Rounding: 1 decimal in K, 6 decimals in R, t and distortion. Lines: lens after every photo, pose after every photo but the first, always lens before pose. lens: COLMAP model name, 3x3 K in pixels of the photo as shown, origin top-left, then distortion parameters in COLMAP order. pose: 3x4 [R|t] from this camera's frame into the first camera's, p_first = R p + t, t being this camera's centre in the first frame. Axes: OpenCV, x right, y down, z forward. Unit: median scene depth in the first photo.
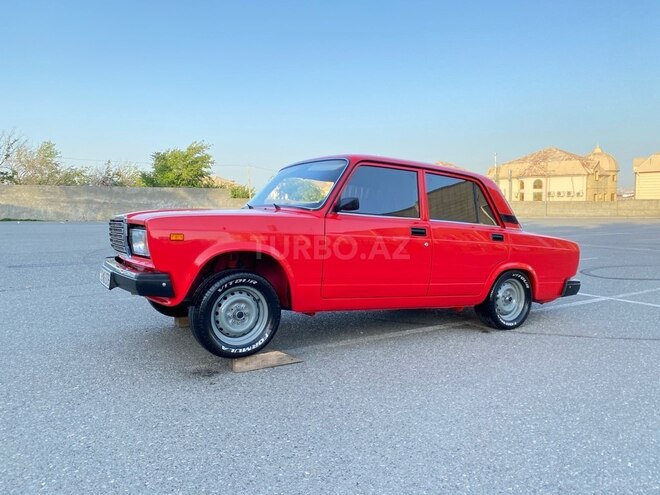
lens RADIAL K [[501.8, 0, 330.0], [0, 501.8, 247.5], [0, 0, 1]] dist [0.010276, -0.001762]
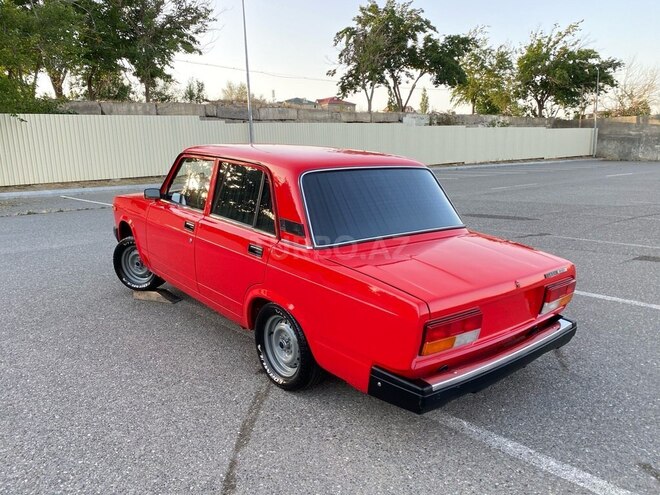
lens RADIAL K [[501.8, 0, 330.0], [0, 501.8, 247.5], [0, 0, 1]] dist [0.010276, -0.001762]
pose [[0.157221, 0.172513, -0.972379, 1.040319], [-0.042710, 0.984891, 0.167827, -0.146251], [0.986639, 0.015145, 0.162214, 0.992666]]
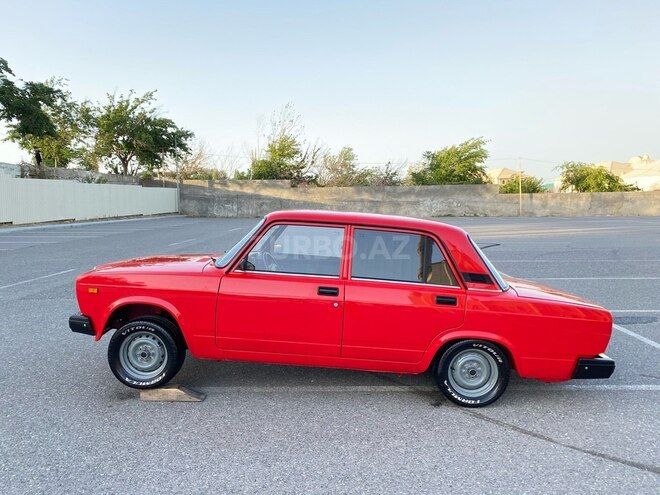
lens RADIAL K [[501.8, 0, 330.0], [0, 501.8, 247.5], [0, 0, 1]] dist [0.010276, -0.001762]
pose [[0.832770, 0.039756, -0.552190, 0.645537], [-0.028722, 0.999178, 0.028623, -0.130826], [0.552873, -0.007976, 0.833227, 0.168682]]
